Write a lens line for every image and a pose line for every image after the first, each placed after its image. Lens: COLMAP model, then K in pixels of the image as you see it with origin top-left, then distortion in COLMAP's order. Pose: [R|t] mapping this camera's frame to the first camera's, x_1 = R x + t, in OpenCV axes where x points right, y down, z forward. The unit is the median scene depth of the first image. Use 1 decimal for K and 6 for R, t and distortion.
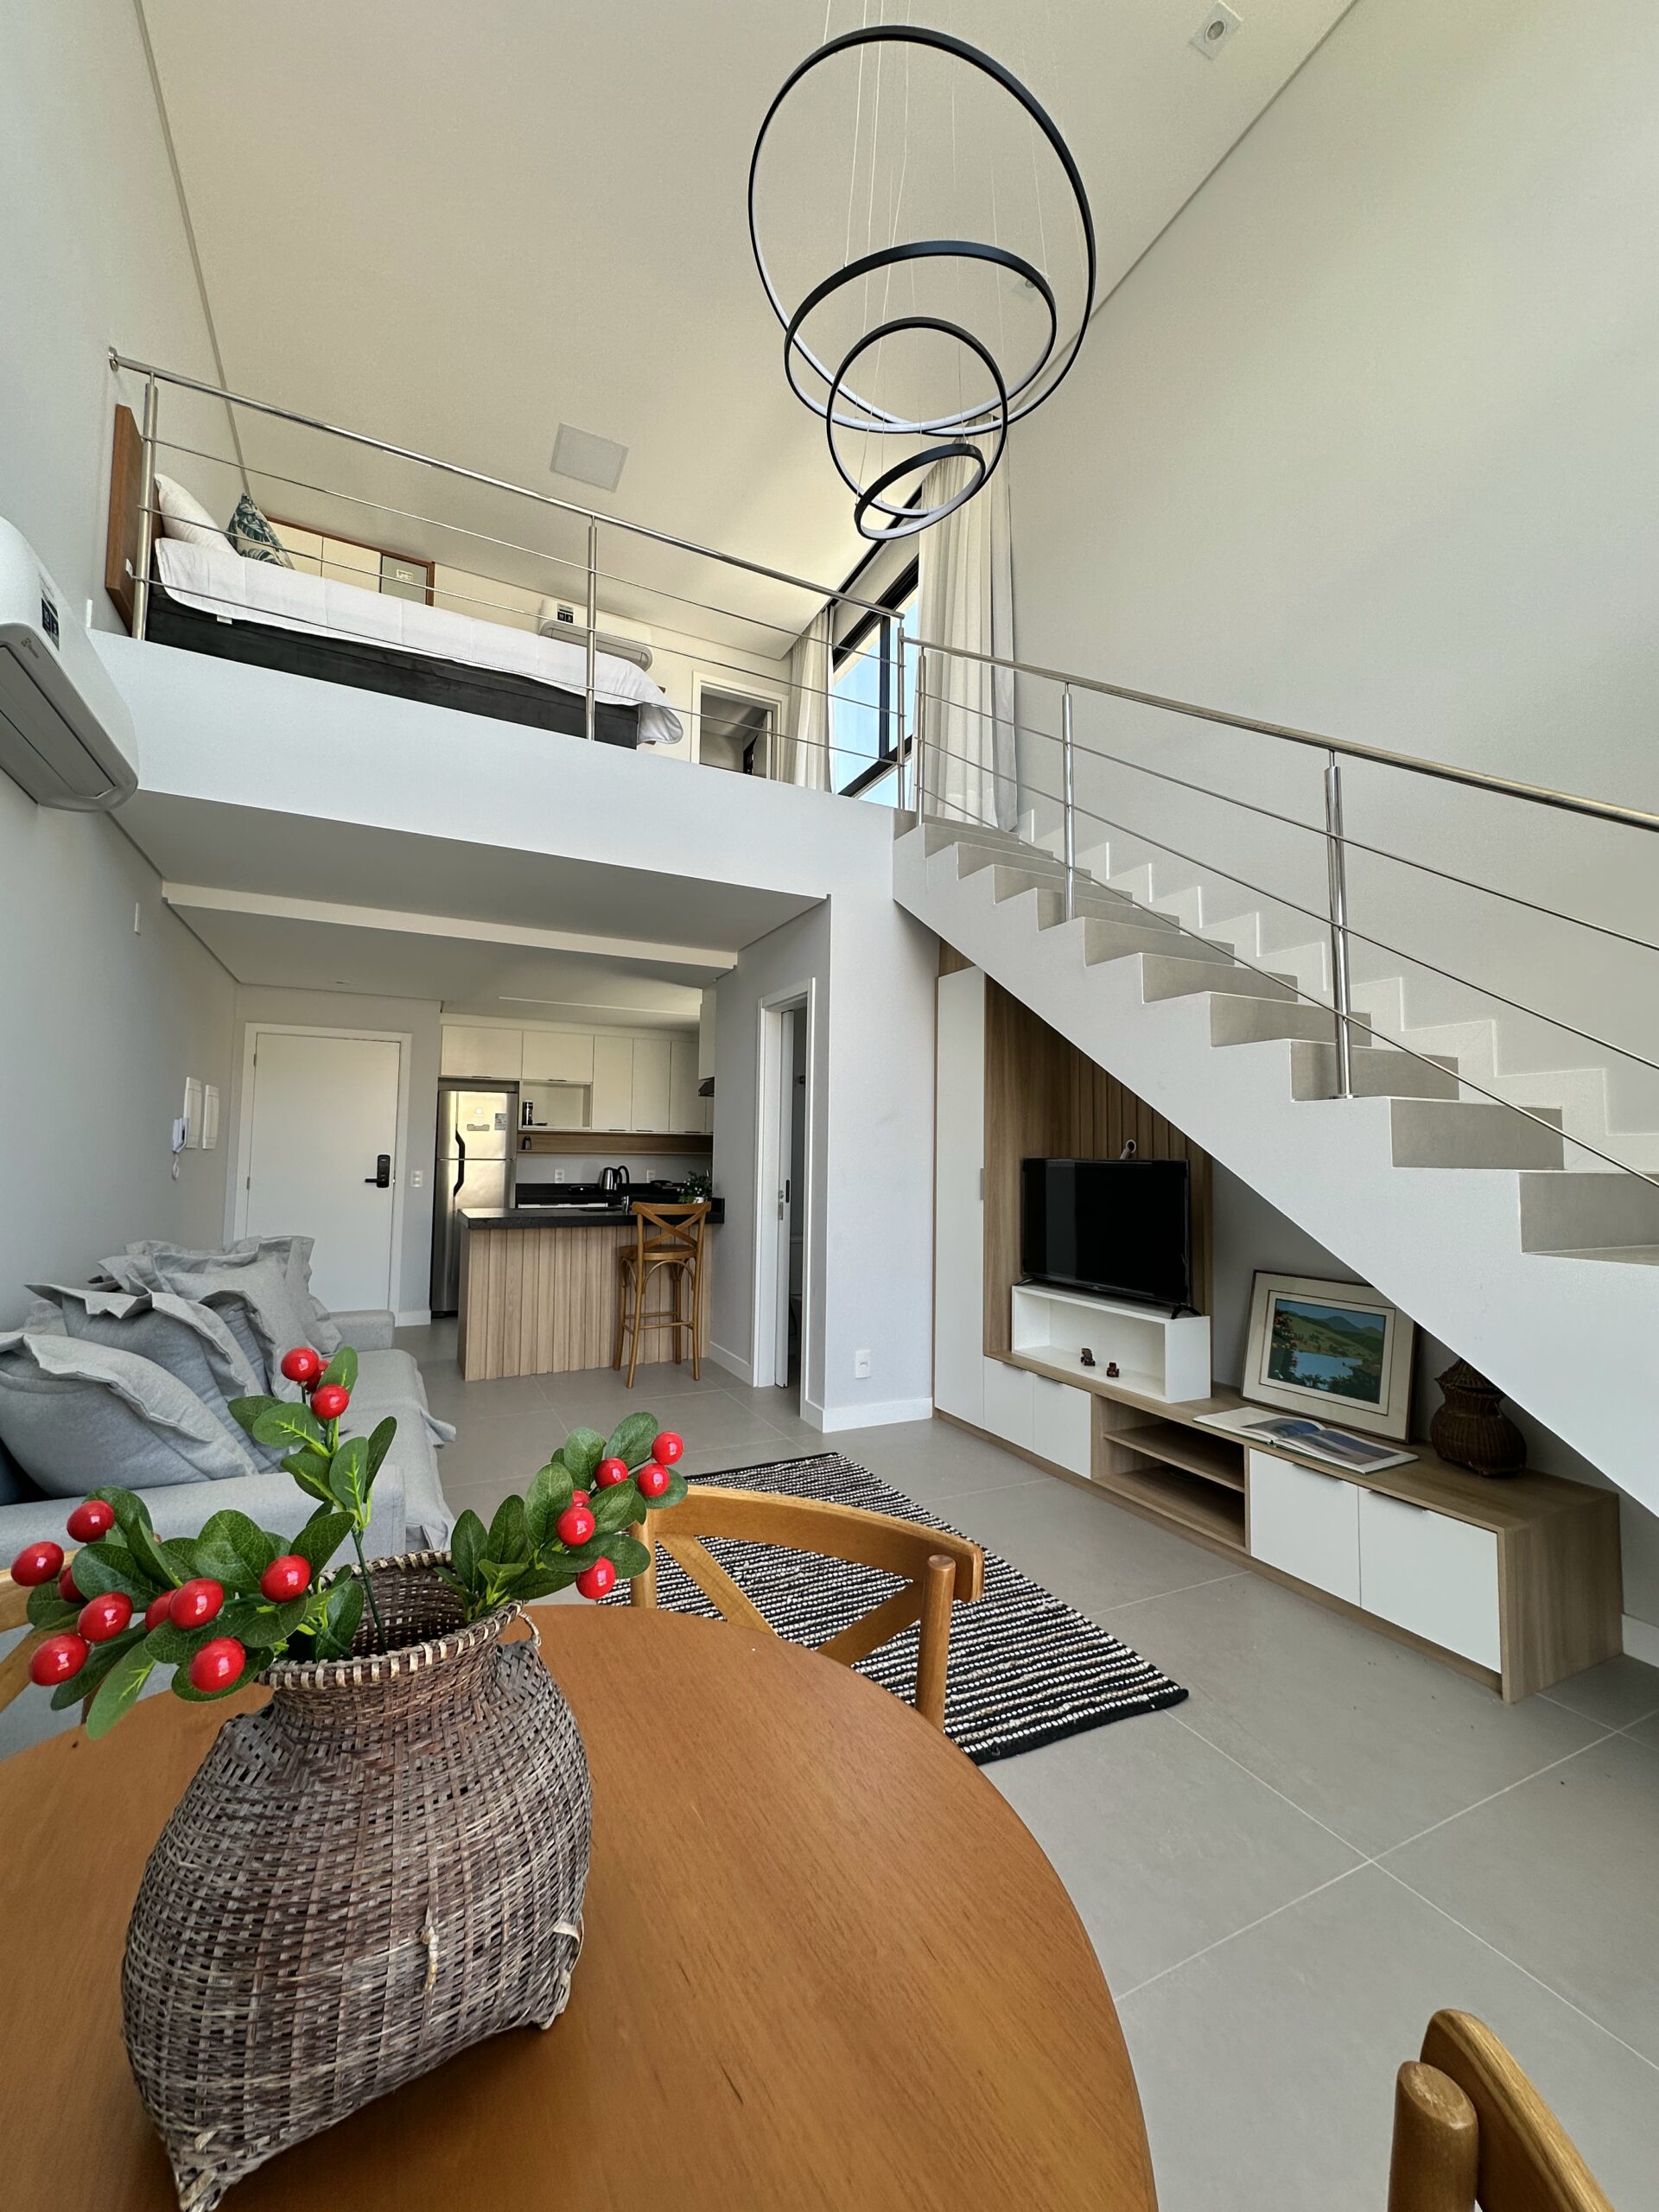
lens RADIAL K [[877.6, 0, 836.8], [0, 877.6, 1105.9], [0, 0, 1]] dist [0.003785, 0.000252]
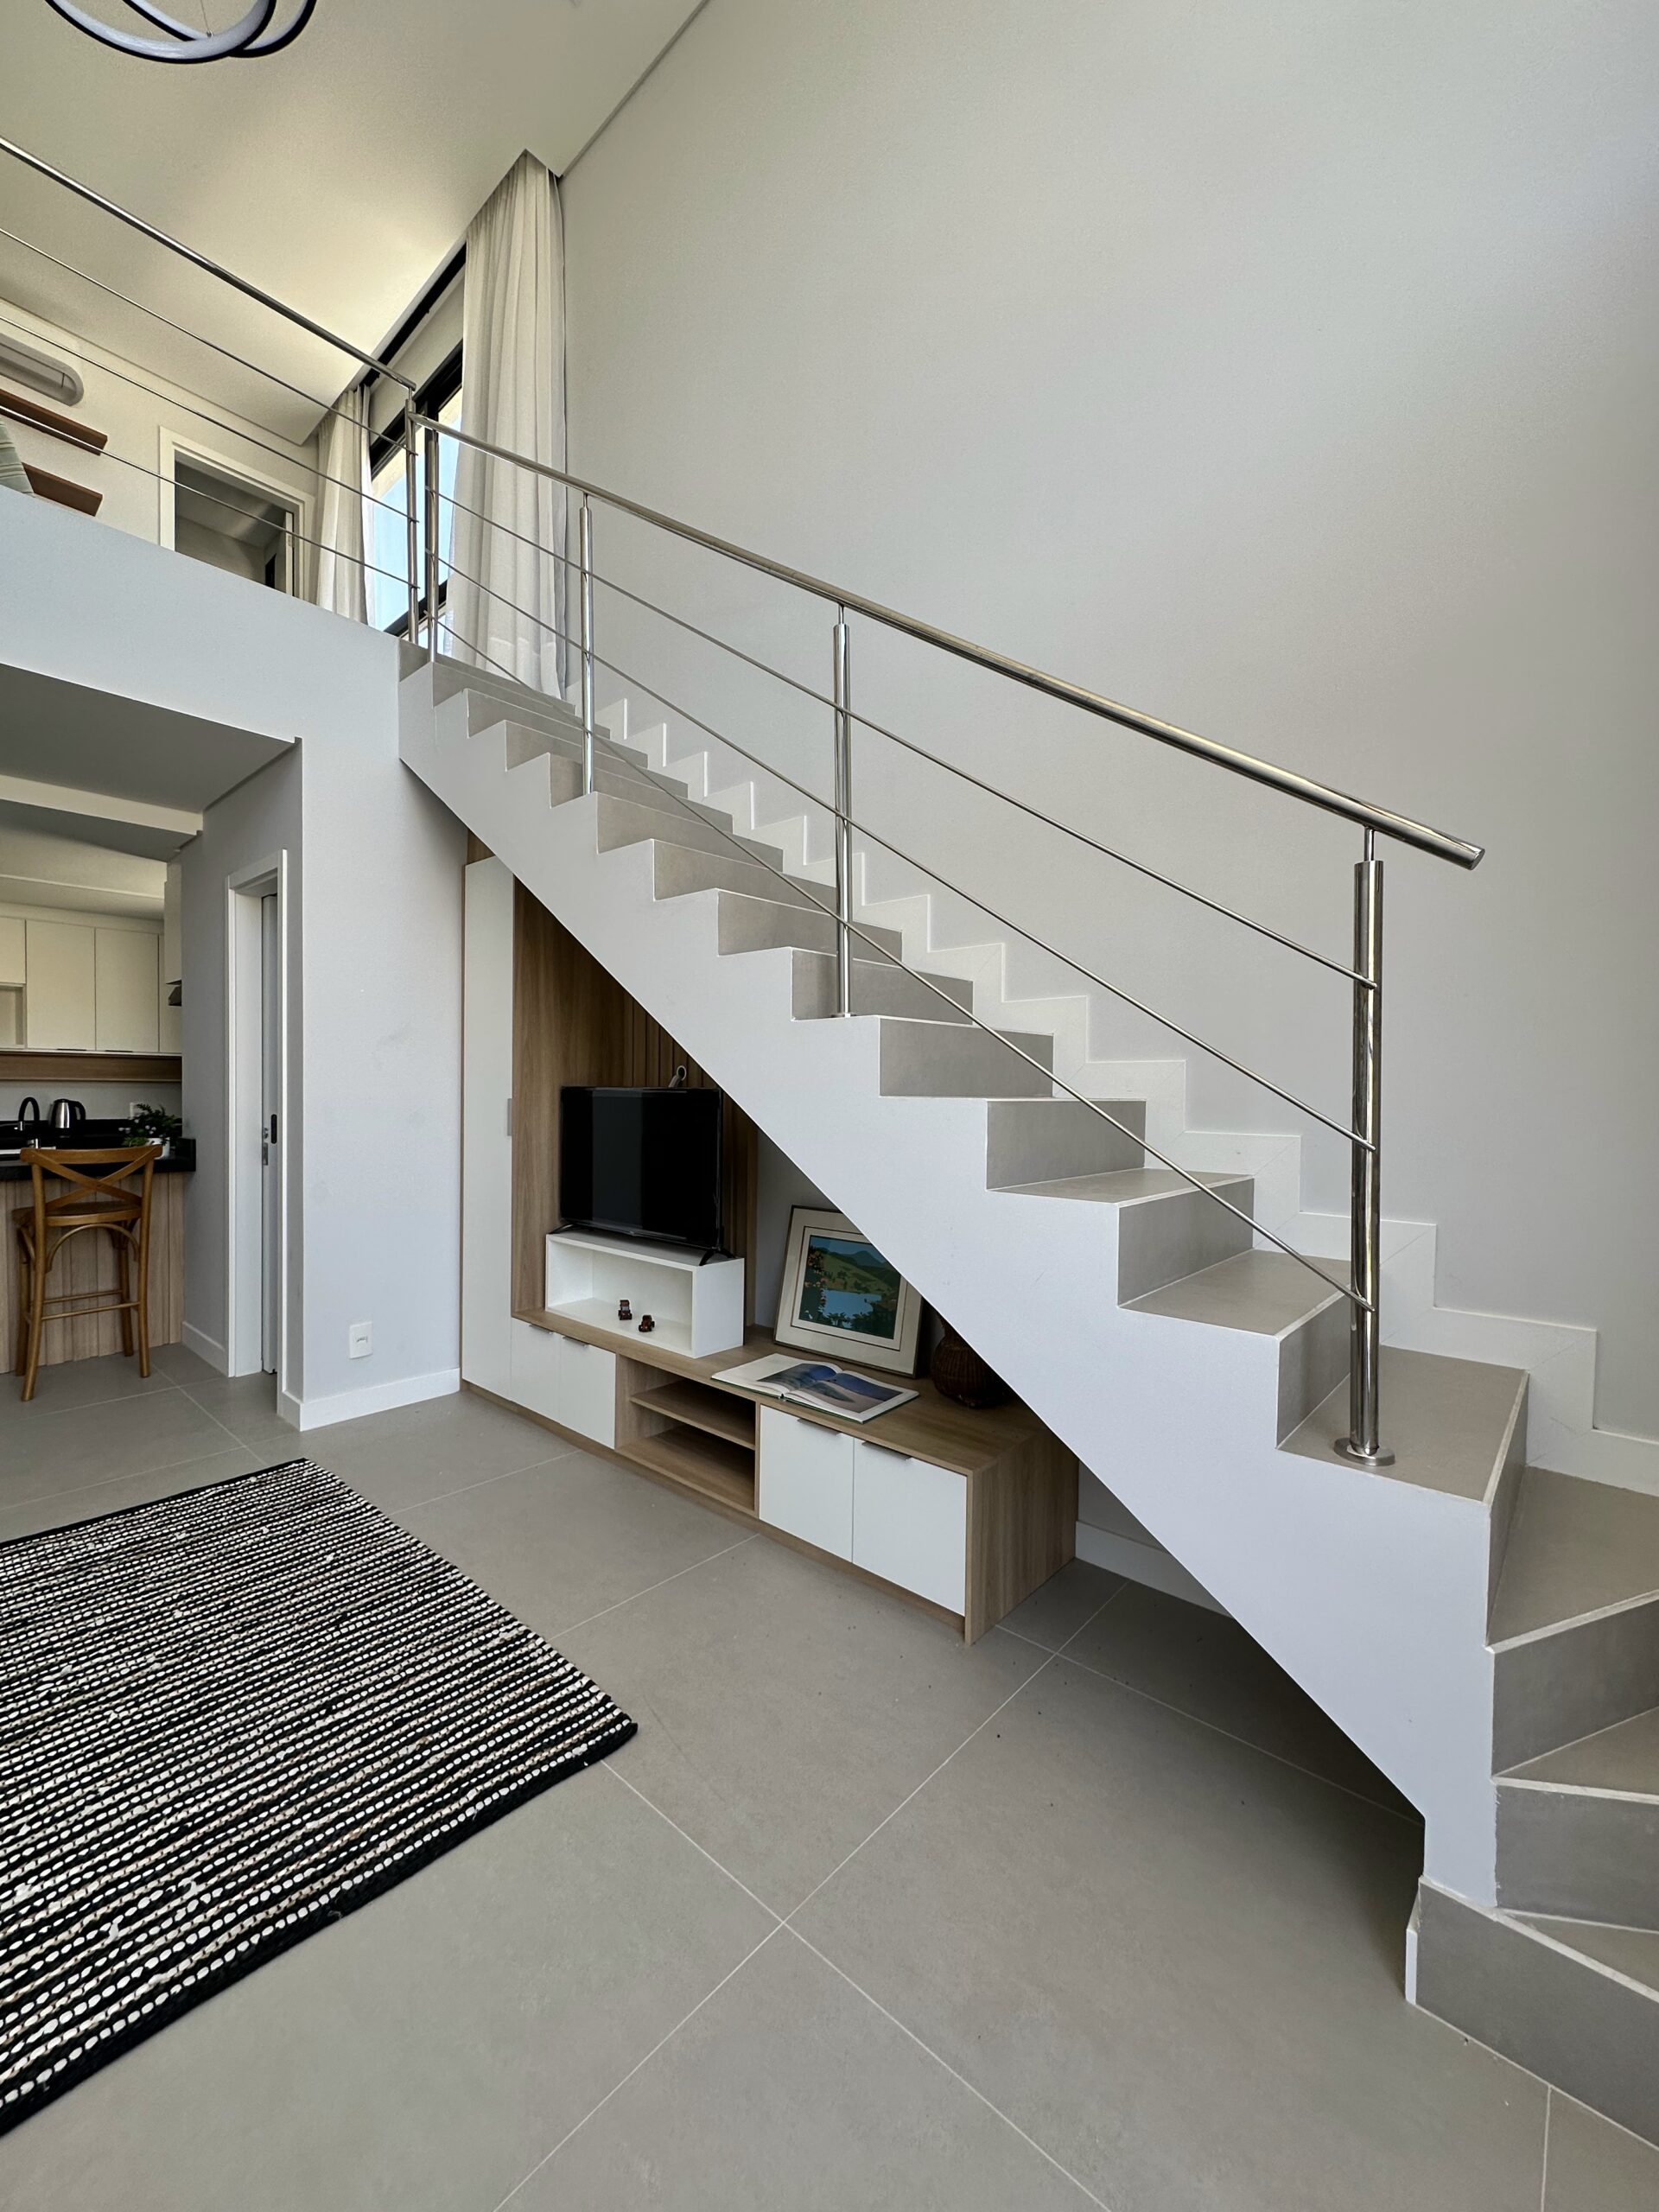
lens RADIAL K [[877.6, 0, 836.8], [0, 877.6, 1105.9], [0, 0, 1]] dist [0.003785, 0.000252]
pose [[0.924664, -0.009373, 0.380668, 0.163021], [-0.021632, 0.996789, 0.077090, 0.008226], [-0.380168, -0.079516, 0.921493, 0.129391]]
